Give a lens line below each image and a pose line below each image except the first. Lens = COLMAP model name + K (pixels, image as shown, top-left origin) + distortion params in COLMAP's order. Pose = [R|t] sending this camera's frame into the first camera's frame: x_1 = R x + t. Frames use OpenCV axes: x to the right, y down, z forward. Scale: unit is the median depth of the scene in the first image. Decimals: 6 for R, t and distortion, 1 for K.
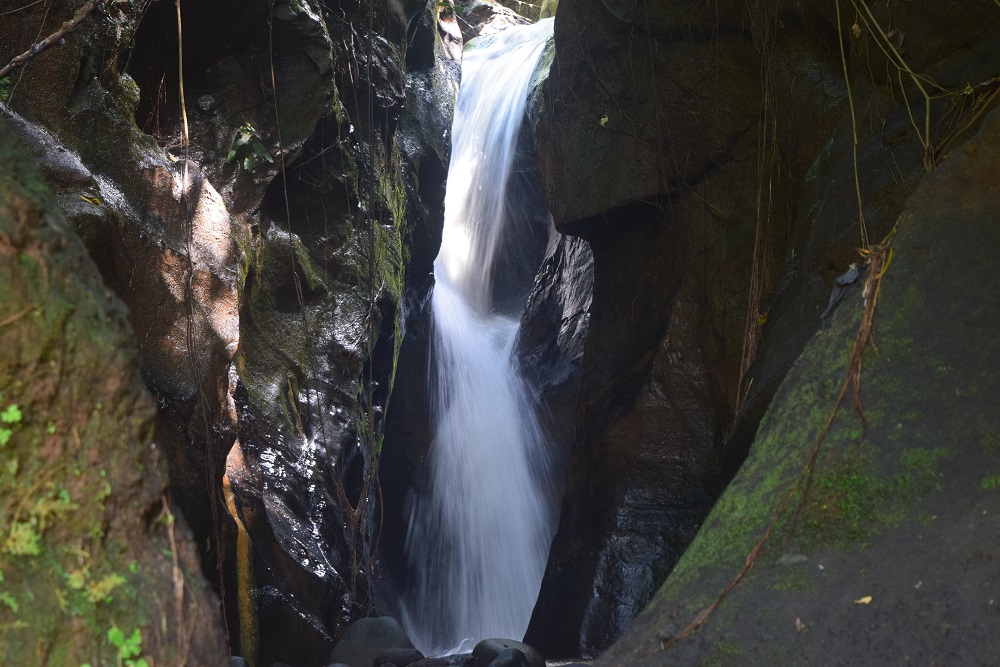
lens RADIAL K [[2336.6, 0, 498.7], [0, 2336.6, 336.4], [0, 0, 1]] dist [-0.026976, 0.000000]
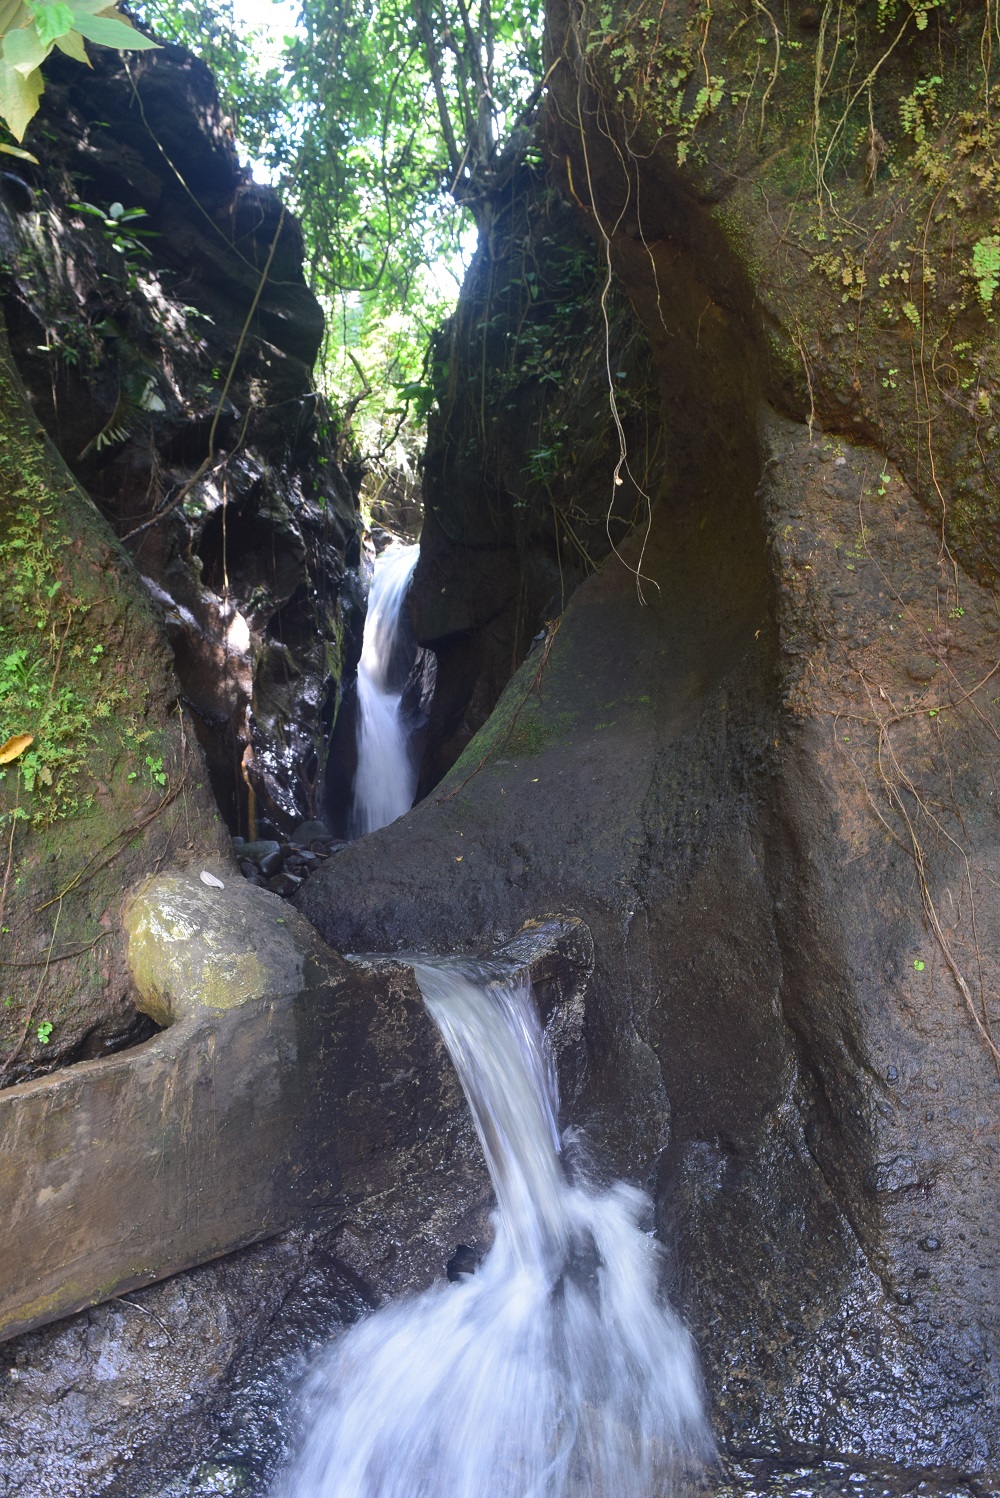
lens RADIAL K [[1194.3, 0, 497.6], [0, 1194.3, 753.0], [0, 0, 1]] dist [-0.007014, 0.004887]
pose [[0.996390, 0.021538, 0.082117, 0.012284], [-0.023694, 0.999397, 0.025377, 0.020741], [-0.081521, -0.027231, 0.996300, -0.013870]]
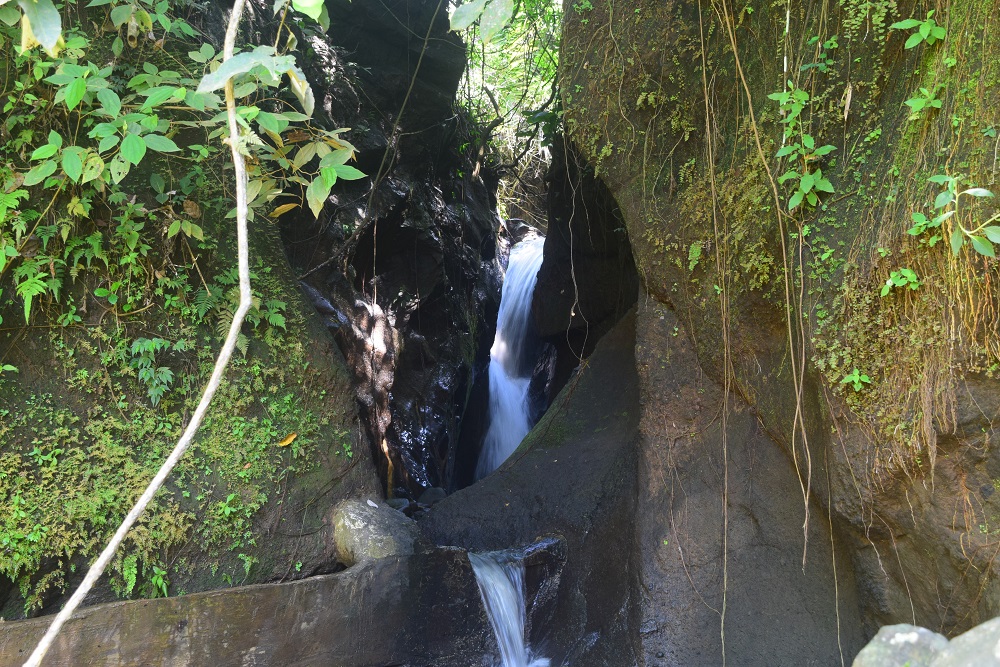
lens RADIAL K [[1368.8, 0, 502.2], [0, 1368.8, 331.5], [0, 0, 1]] dist [-0.040568, 0.000000]
pose [[0.998086, 0.044672, -0.042773, 0.051475], [-0.046431, 0.998077, -0.041058, 0.002349], [0.040856, 0.042965, 0.998241, -0.348519]]
